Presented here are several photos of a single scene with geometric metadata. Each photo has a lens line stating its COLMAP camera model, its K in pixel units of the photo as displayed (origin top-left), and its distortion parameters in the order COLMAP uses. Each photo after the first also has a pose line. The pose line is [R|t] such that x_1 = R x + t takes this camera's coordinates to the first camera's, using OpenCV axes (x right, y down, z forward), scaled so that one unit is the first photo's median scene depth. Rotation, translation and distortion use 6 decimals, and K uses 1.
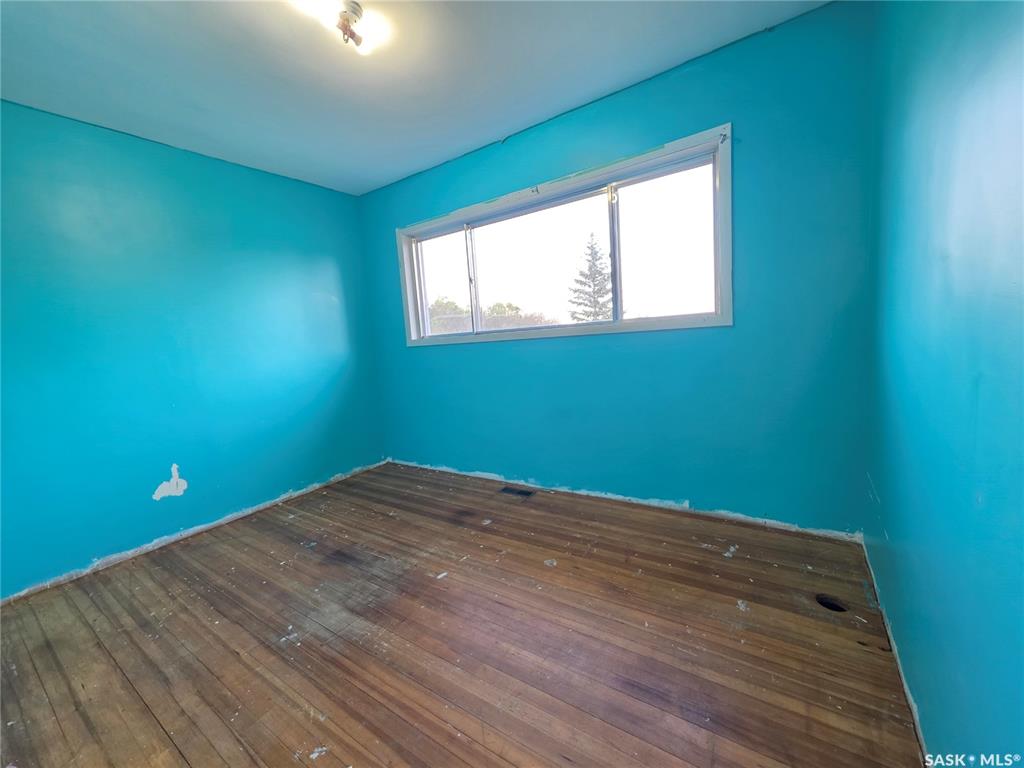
lens RADIAL K [[409.4, 0, 510.6], [0, 409.4, 382.8], [0, 0, 1]] dist [0.000088, 0.000444]
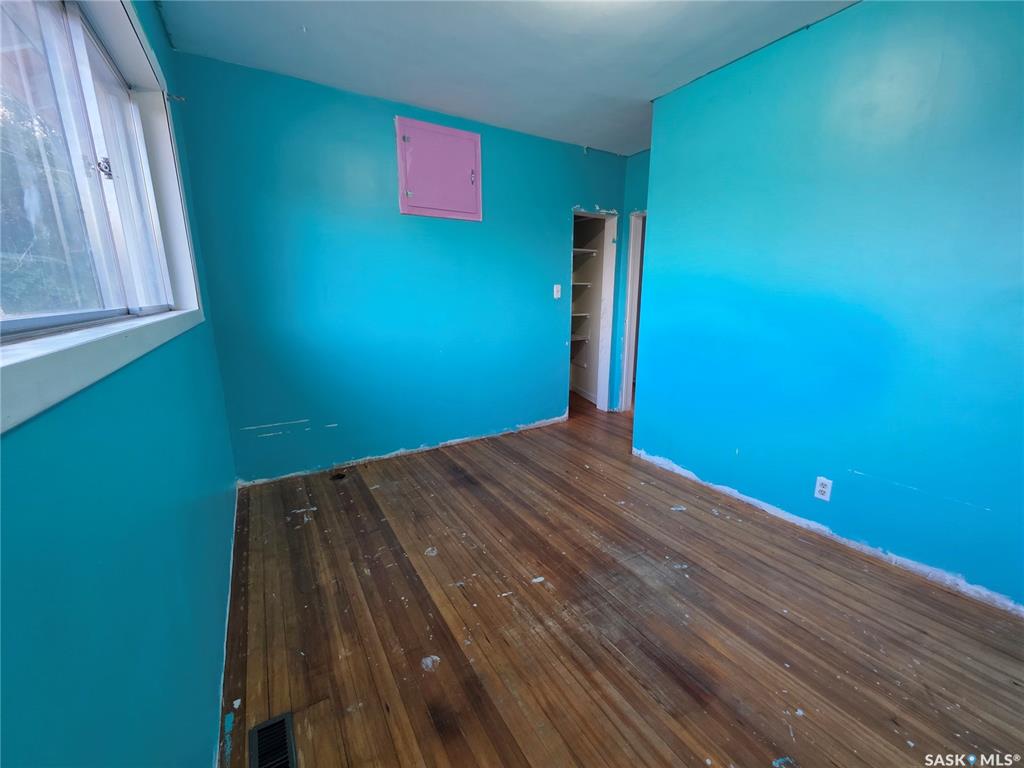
lens RADIAL K [[409.4, 0, 510.6], [0, 409.4, 382.8], [0, 0, 1]] dist [0.000088, 0.000444]
pose [[-0.908101, -0.007877, 0.418677, -0.468994], [0.124637, 0.949425, 0.288197, -0.194620], [-0.399773, 0.313895, -0.861192, 1.609529]]
